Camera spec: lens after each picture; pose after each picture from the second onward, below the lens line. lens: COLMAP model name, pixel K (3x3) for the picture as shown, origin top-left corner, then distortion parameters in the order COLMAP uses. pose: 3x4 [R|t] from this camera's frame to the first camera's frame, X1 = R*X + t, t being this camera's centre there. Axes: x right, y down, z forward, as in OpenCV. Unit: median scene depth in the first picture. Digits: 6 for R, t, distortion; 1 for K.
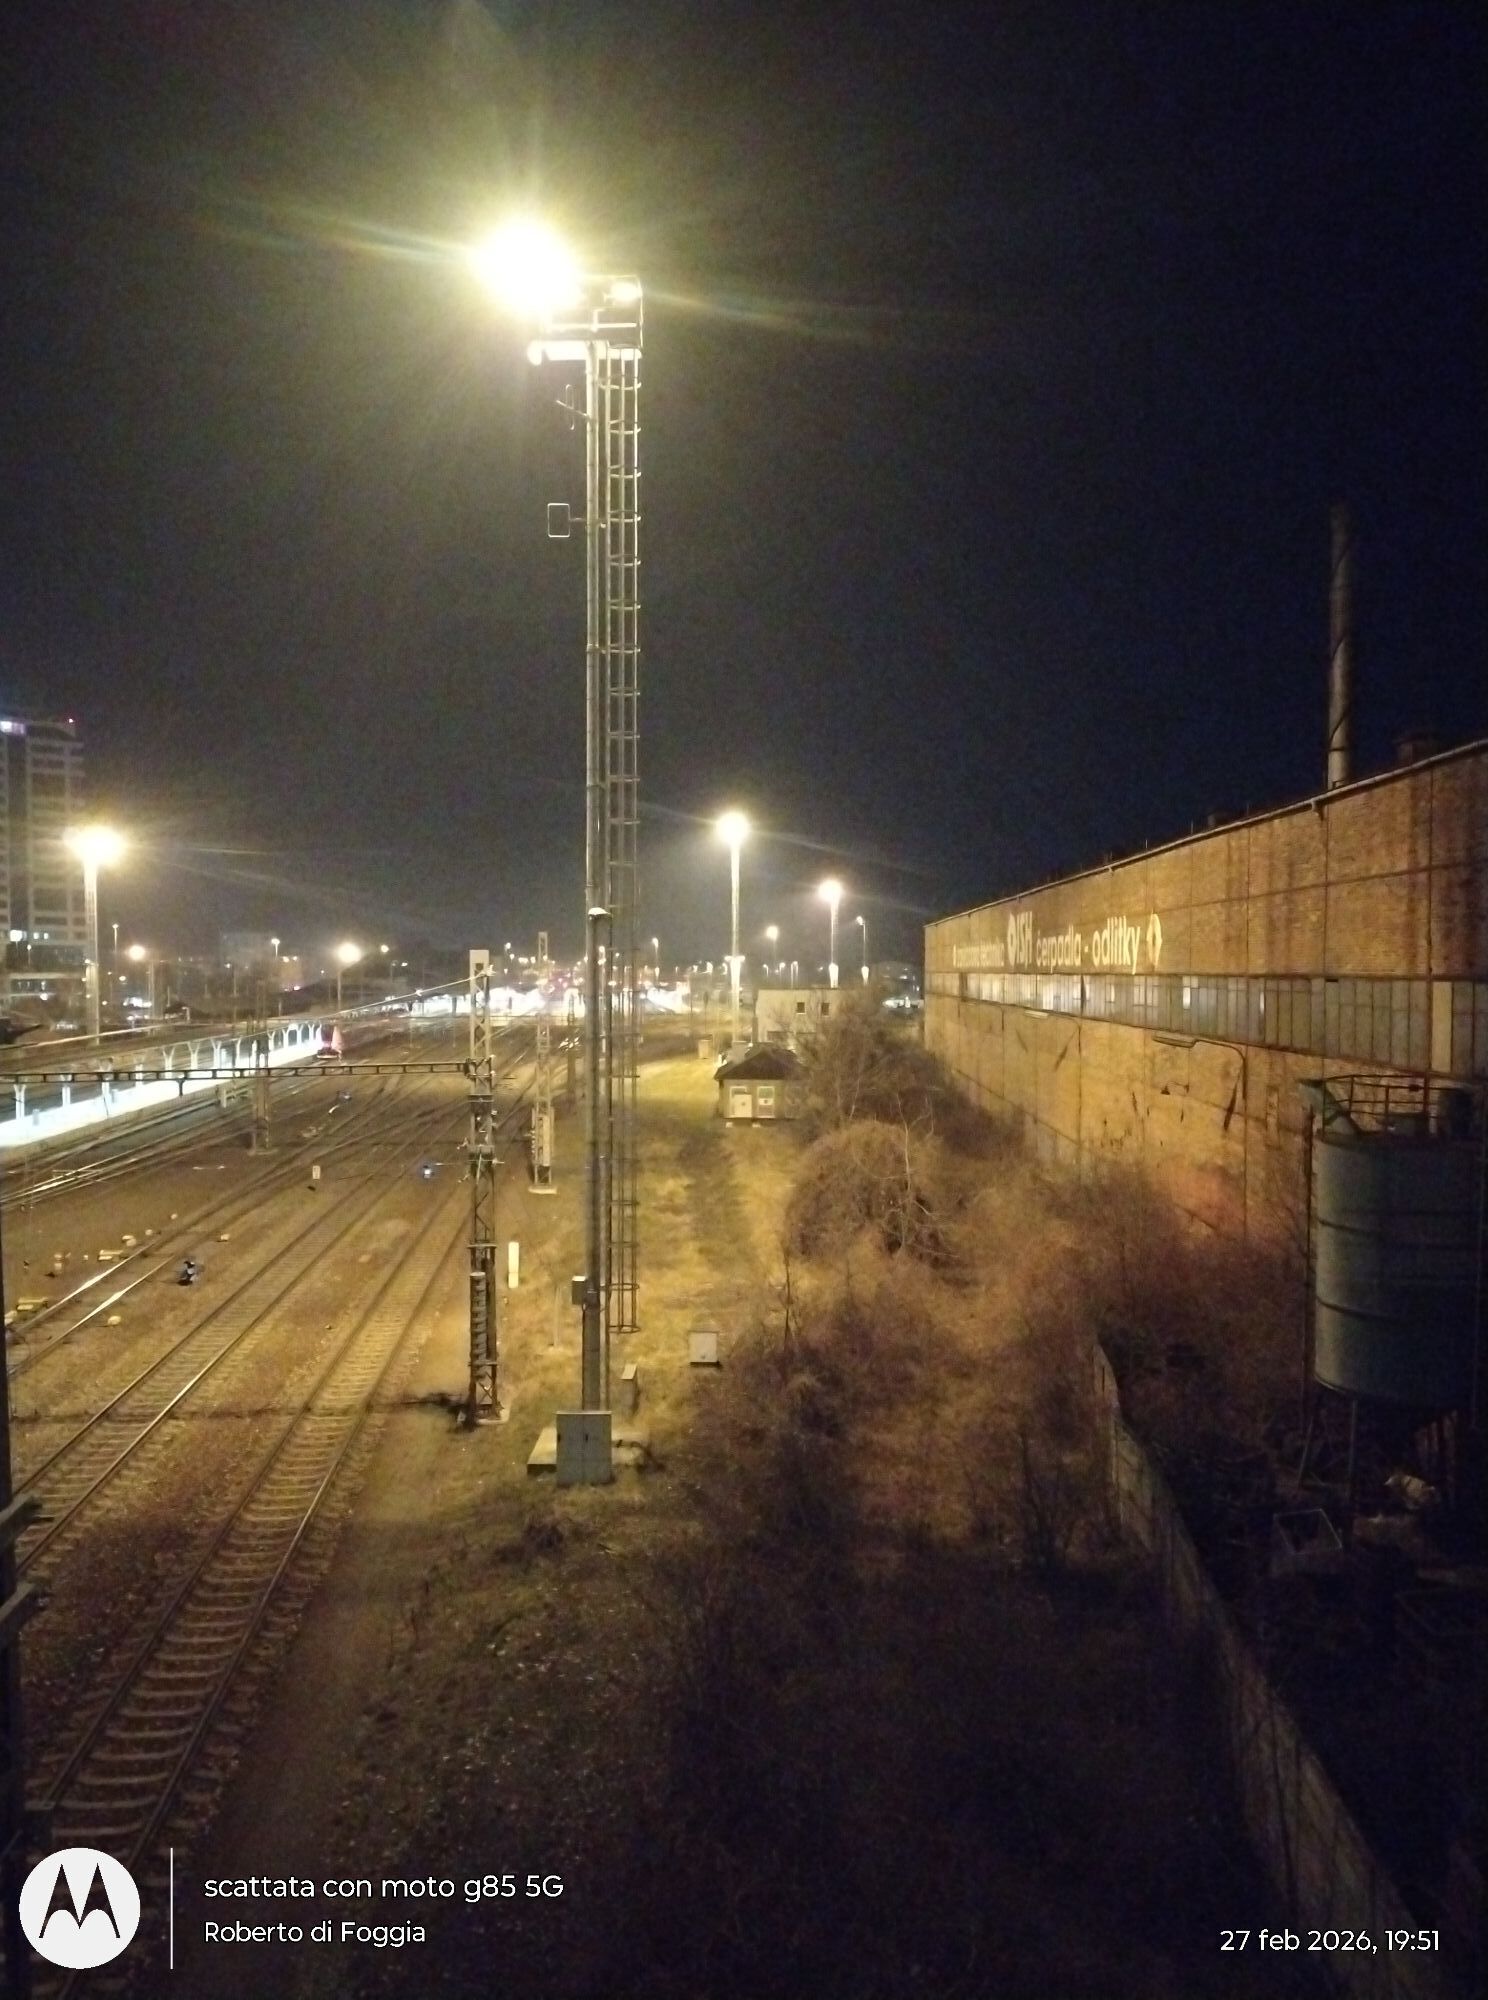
lens RADIAL K [[1523.8, 0, 716.0], [0, 1523.8, 1020.5], [0, 0, 1]] dist [0.131991, -0.232665]
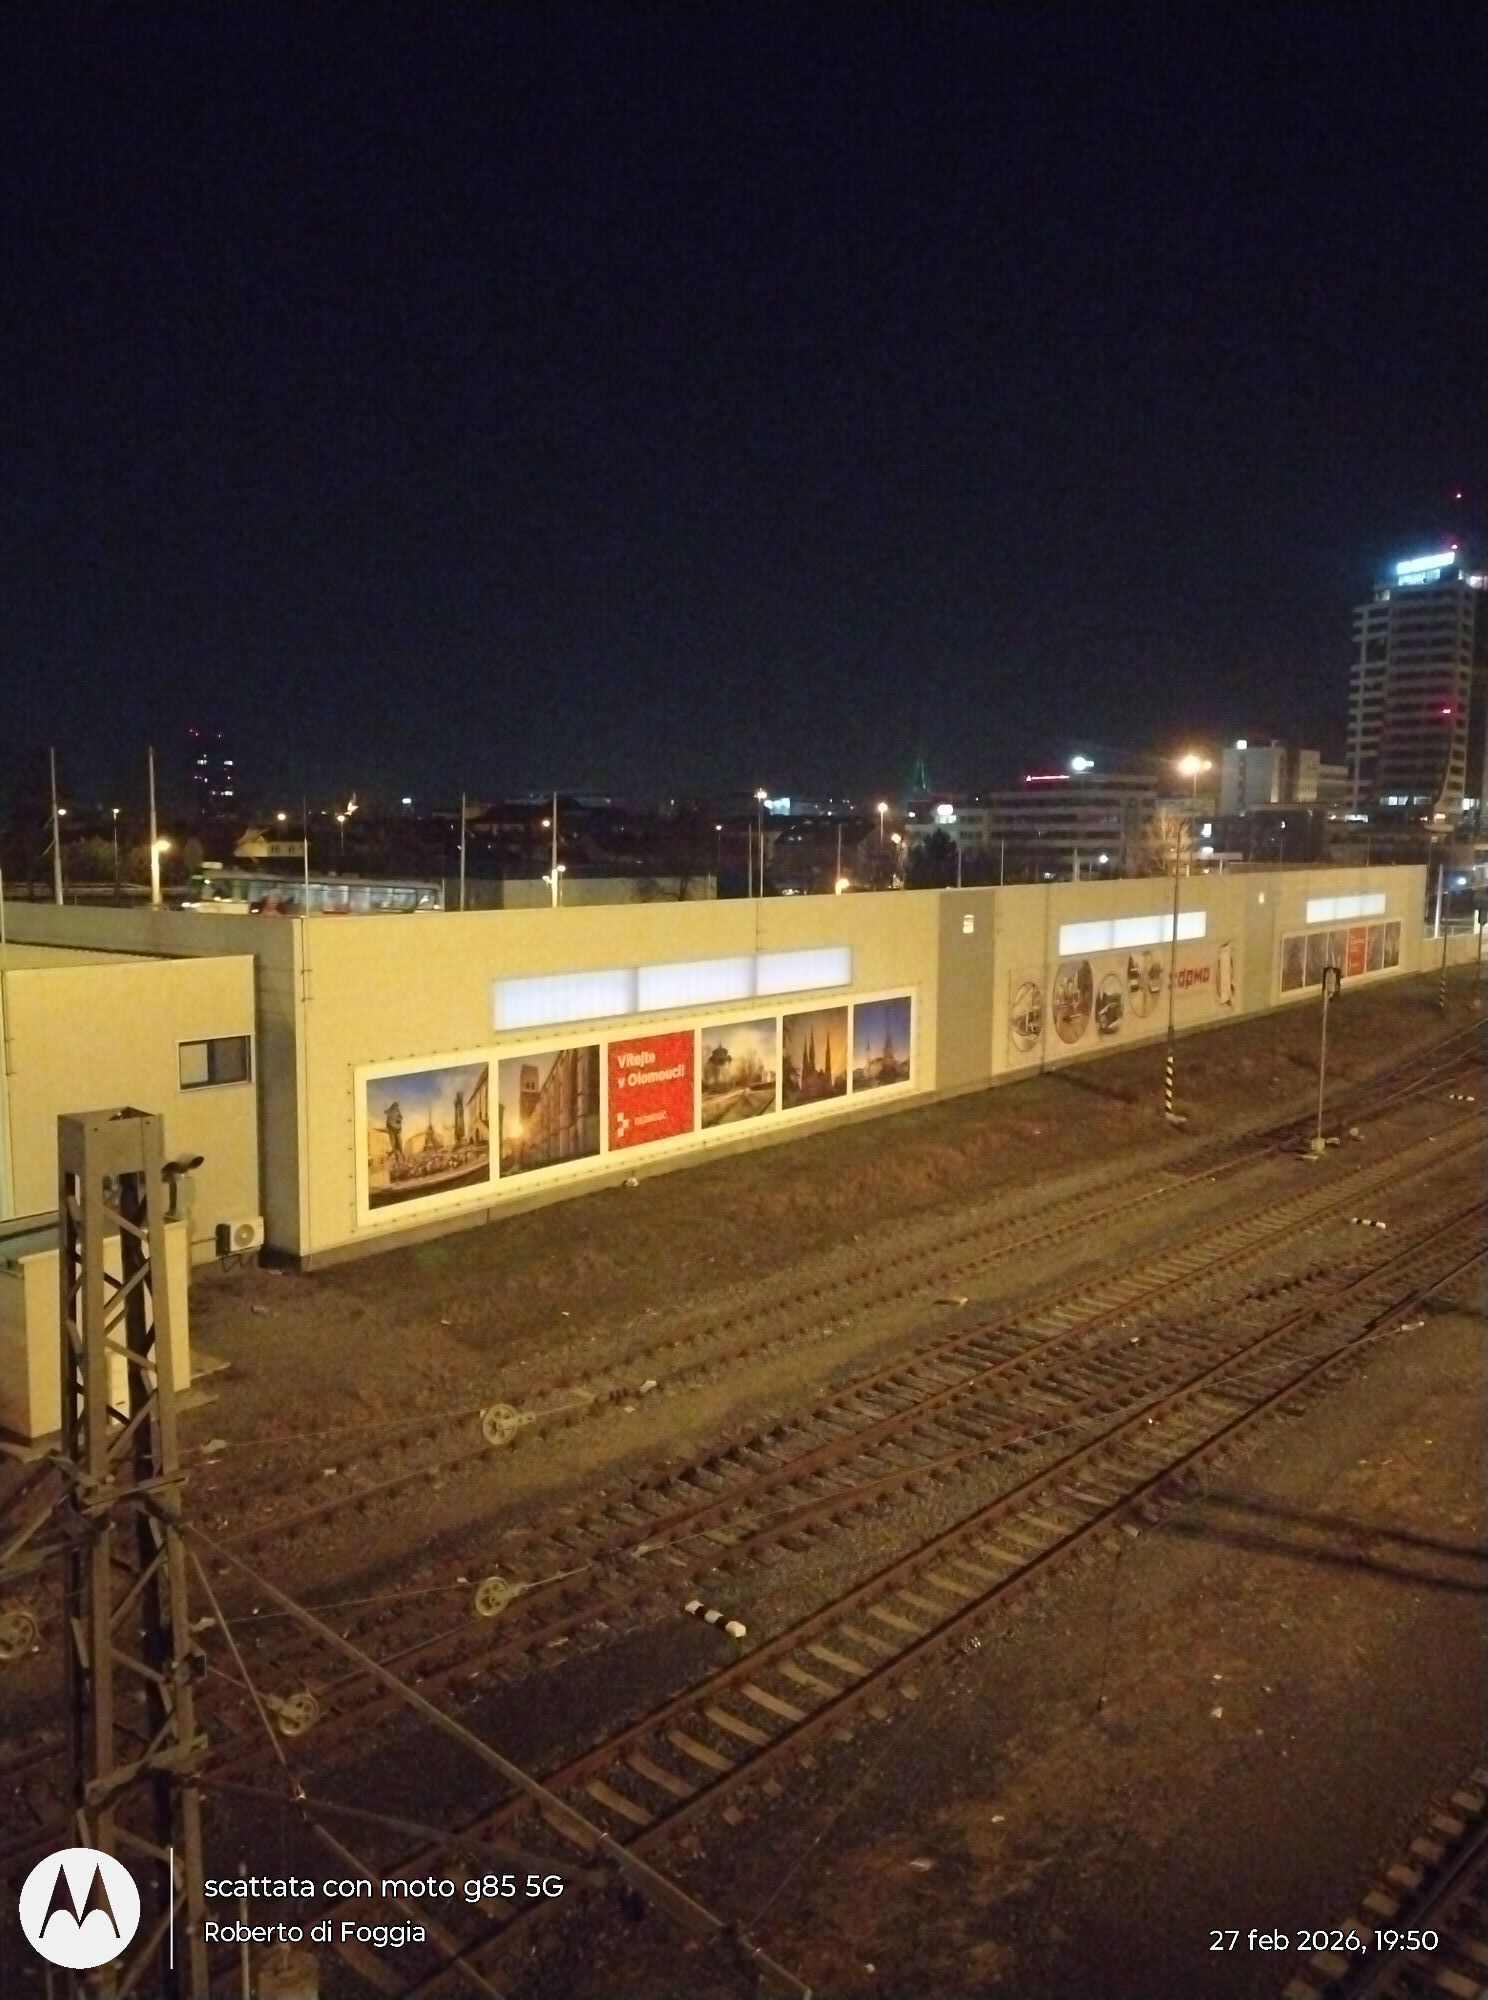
lens RADIAL K [[1521.4, 0, 712.2], [0, 1521.4, 1008.0], [0, 0, 1]] dist [0.139128, -0.248759]
pose [[0.698295, 0.083398, -0.710936, -0.753485], [-0.029467, 0.995697, 0.087860, -0.000013], [0.715204, -0.040403, 0.697747, -0.020364]]
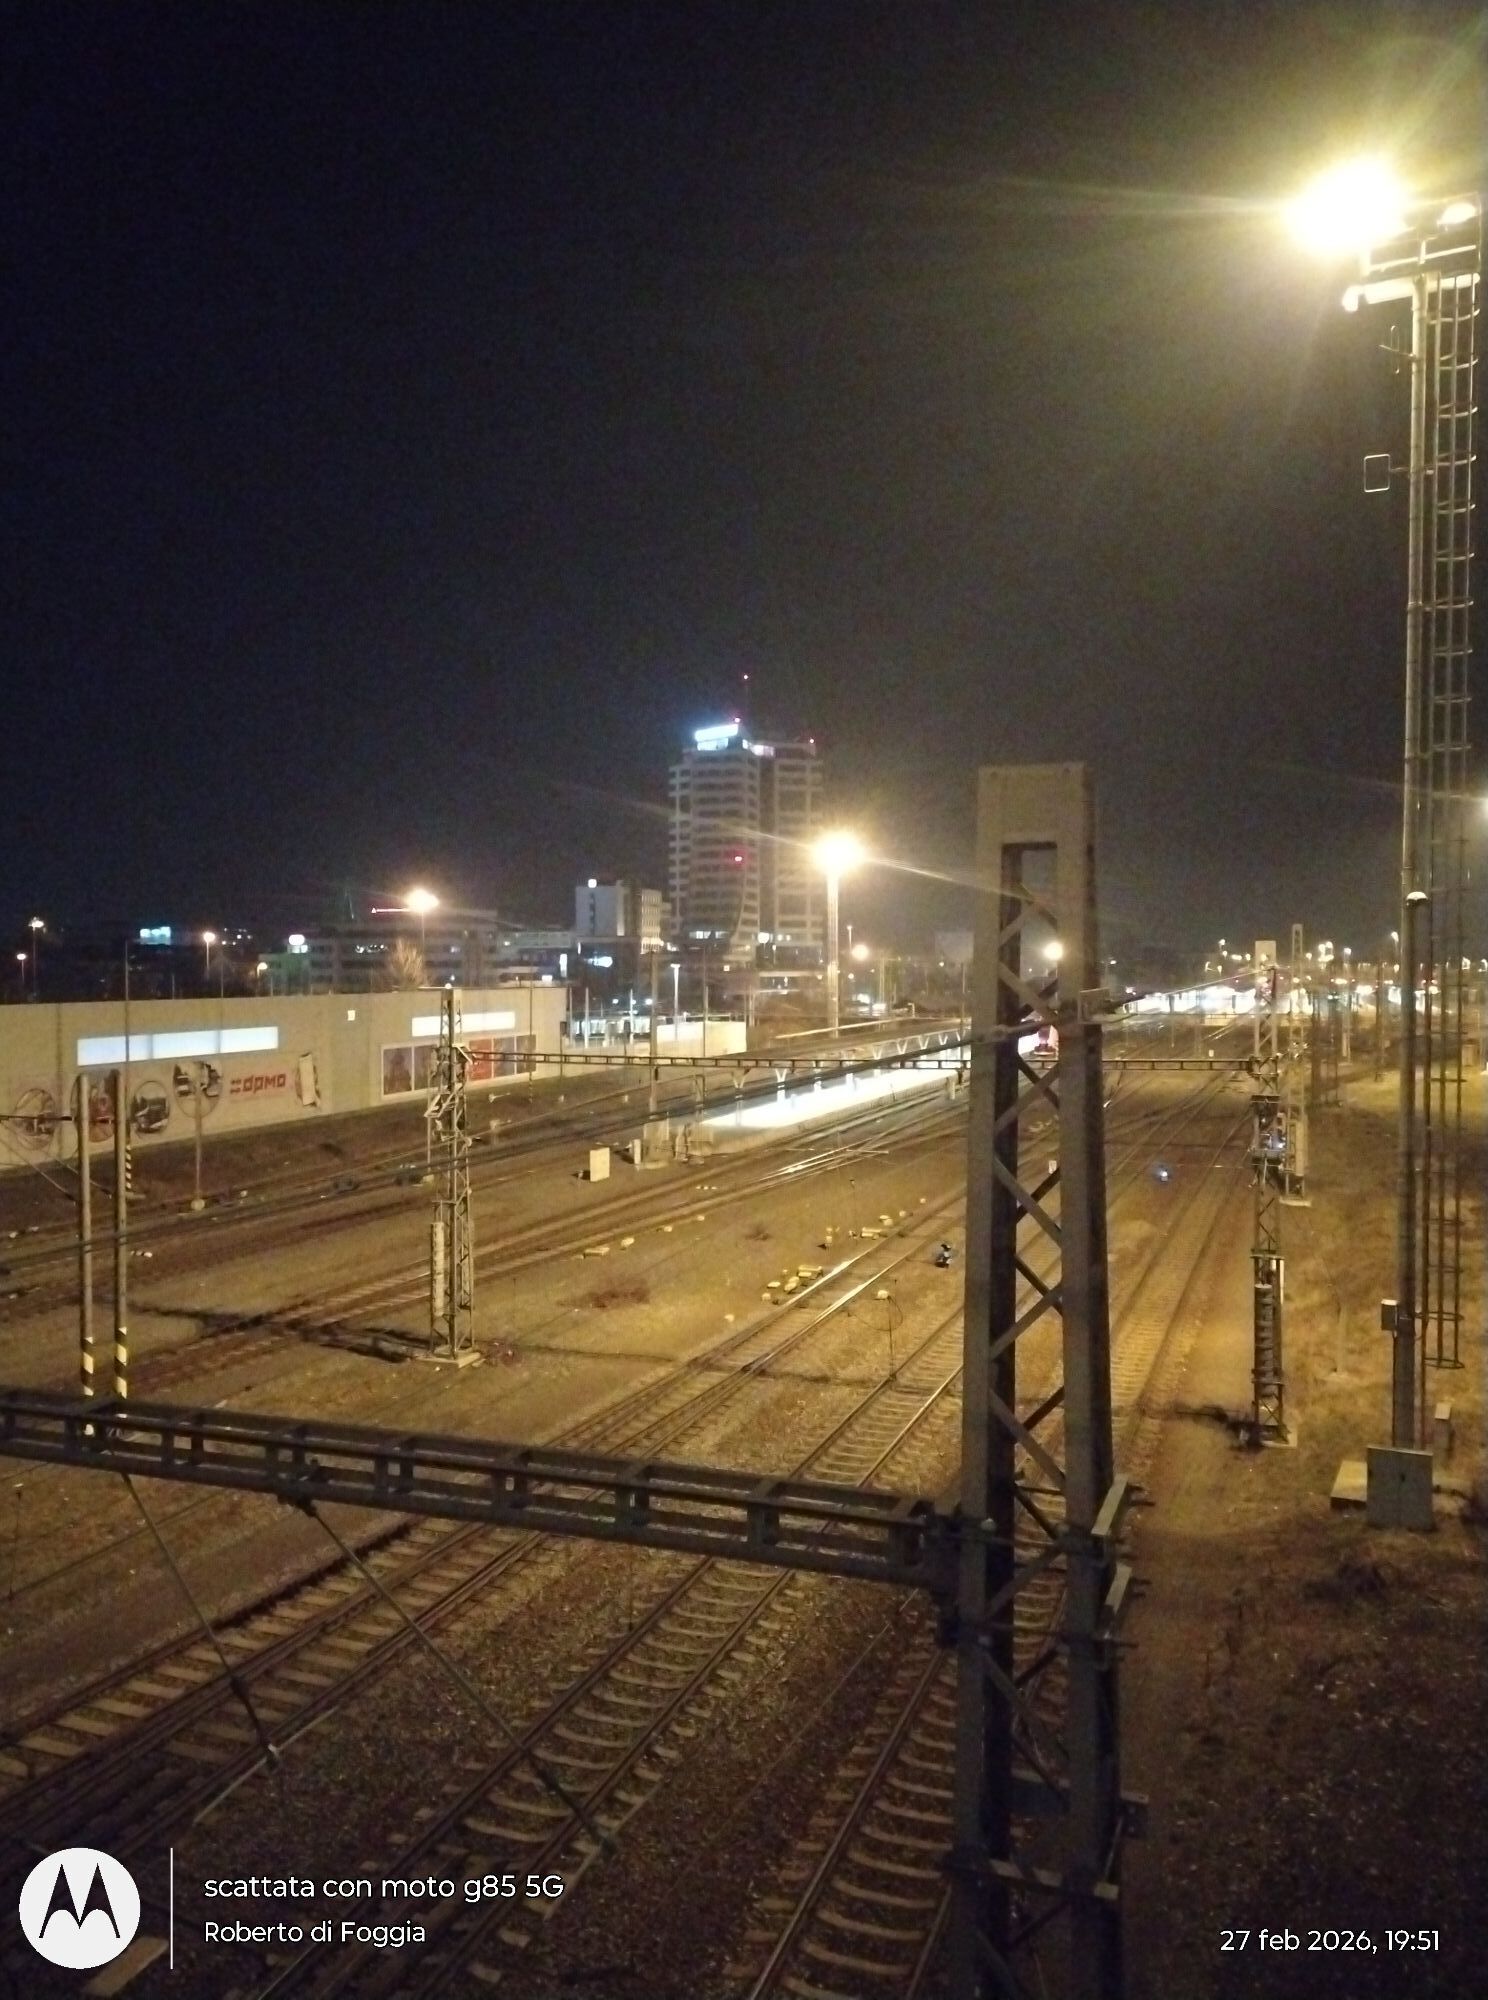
lens RADIAL K [[1526.4, 0, 731.9], [0, 1526.4, 1002.1], [0, 0, 1]] dist [0.134315, -0.228116]
pose [[0.904678, 0.008837, -0.426005, -0.044667], [-0.013522, 0.999877, -0.007974, 0.003378], [0.425882, 0.012974, 0.904686, -0.000166]]
